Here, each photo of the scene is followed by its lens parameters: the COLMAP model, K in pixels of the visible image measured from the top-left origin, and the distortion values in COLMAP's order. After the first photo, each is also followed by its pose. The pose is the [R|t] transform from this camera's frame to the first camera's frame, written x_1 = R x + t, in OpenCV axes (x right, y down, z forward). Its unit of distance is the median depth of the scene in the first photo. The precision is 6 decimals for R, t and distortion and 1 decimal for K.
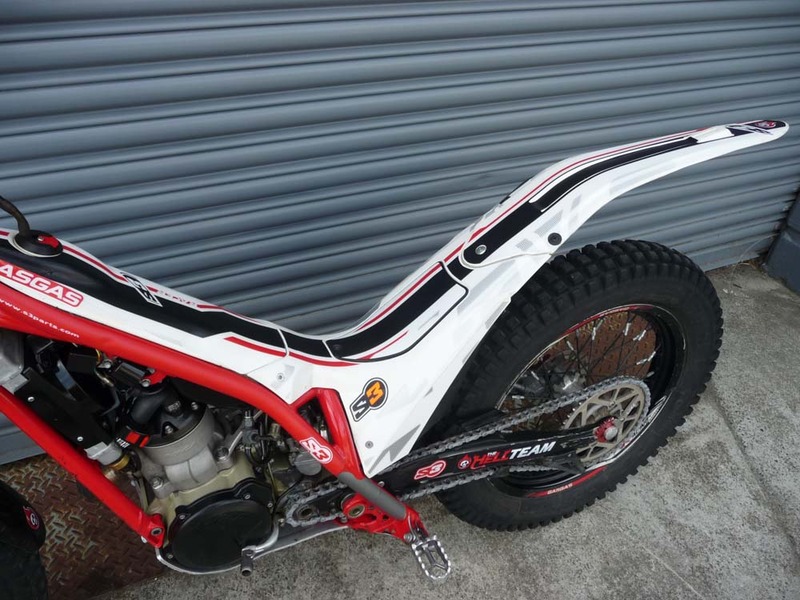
lens RADIAL K [[669.0, 0, 399.3], [0, 669.0, 299.4], [0, 0, 1]] dist [-0.046756, 0.039260]
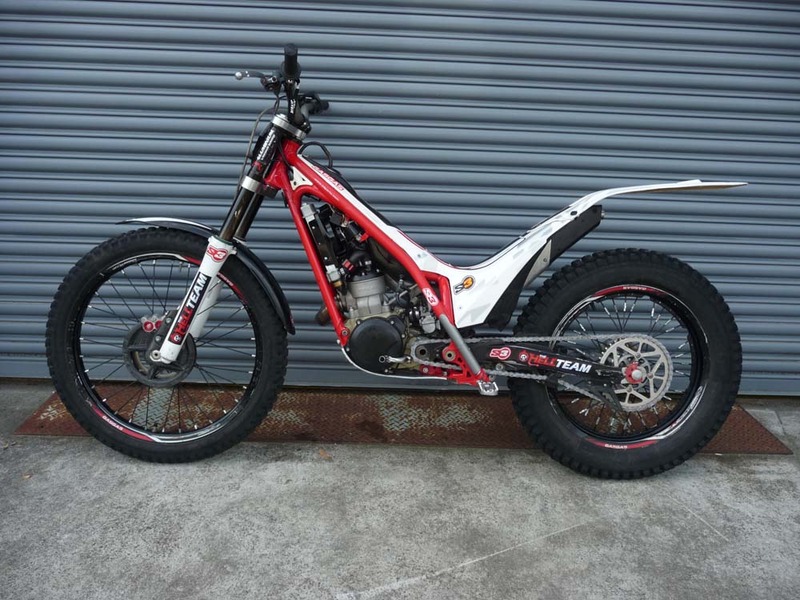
lens RADIAL K [[669.0, 0, 400.0], [0, 669.0, 300.4], [0, 0, 1]] dist [-0.046756, 0.039260]
pose [[0.916406, 0.040168, -0.398228, 0.404107], [-0.221035, 0.880263, -0.419857, 0.761350], [0.333681, 0.472782, 0.815557, -0.427684]]
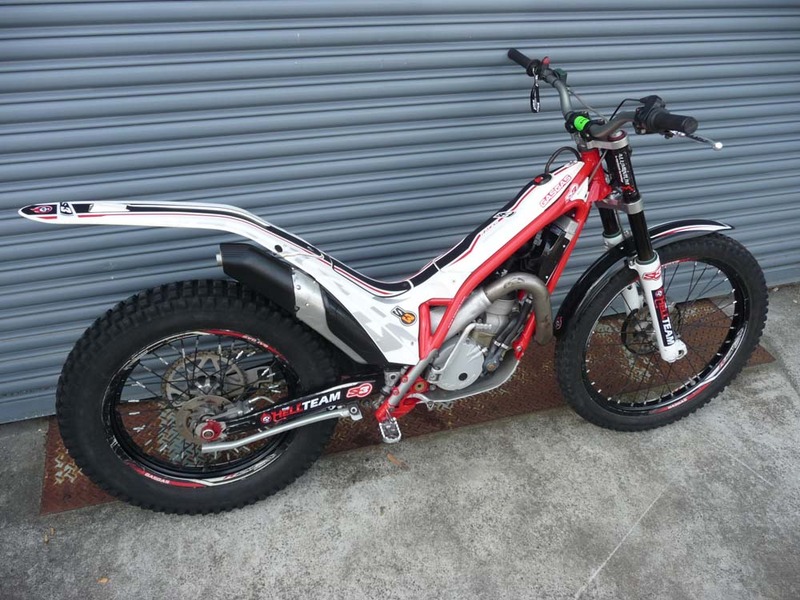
lens RADIAL K [[669.0, 0, 399.2], [0, 669.0, 300.3], [0, 0, 1]] dist [-0.046756, 0.039260]
pose [[0.991645, 0.022506, -0.127021, -0.172902], [-0.037254, 0.992672, -0.114958, 0.272021], [0.123503, 0.118729, 0.985216, -0.590457]]
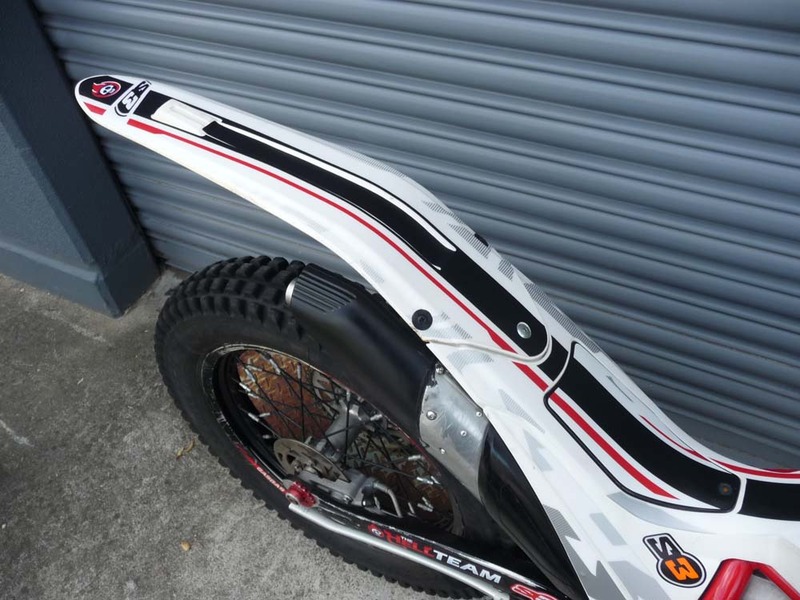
lens RADIAL K [[669.0, 0, 396.8], [0, 669.0, 301.7], [0, 0, 1]] dist [-0.046756, 0.039260]
pose [[0.596836, 0.495198, -0.631320, -0.225210], [-0.393347, 0.866369, 0.307706, -0.091011], [0.699332, 0.064678, 0.711865, 0.115301]]
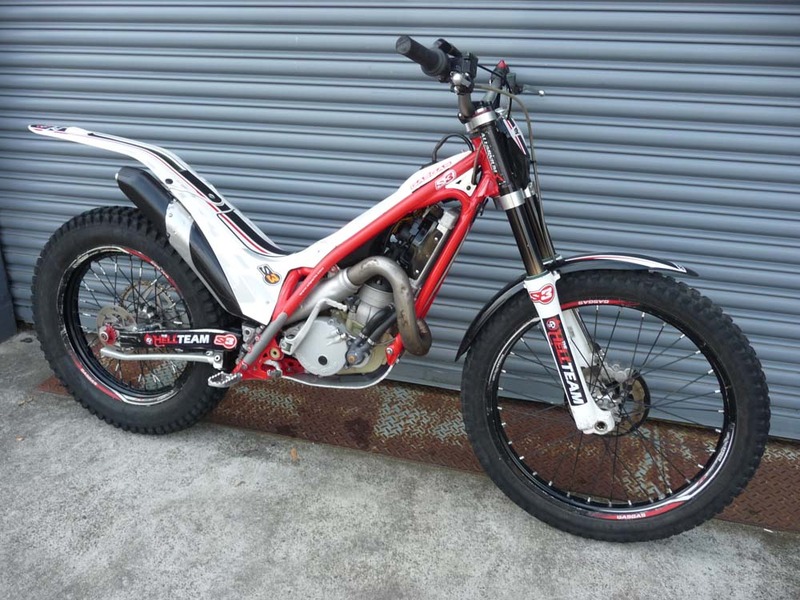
lens RADIAL K [[669.0, 0, 397.9], [0, 669.0, 300.3], [0, 0, 1]] dist [-0.046756, 0.039260]
pose [[0.753497, 0.174680, -0.633821, 0.682850], [-0.384088, 0.899391, -0.208739, 0.373253], [0.533590, 0.400727, 0.744781, -0.156763]]
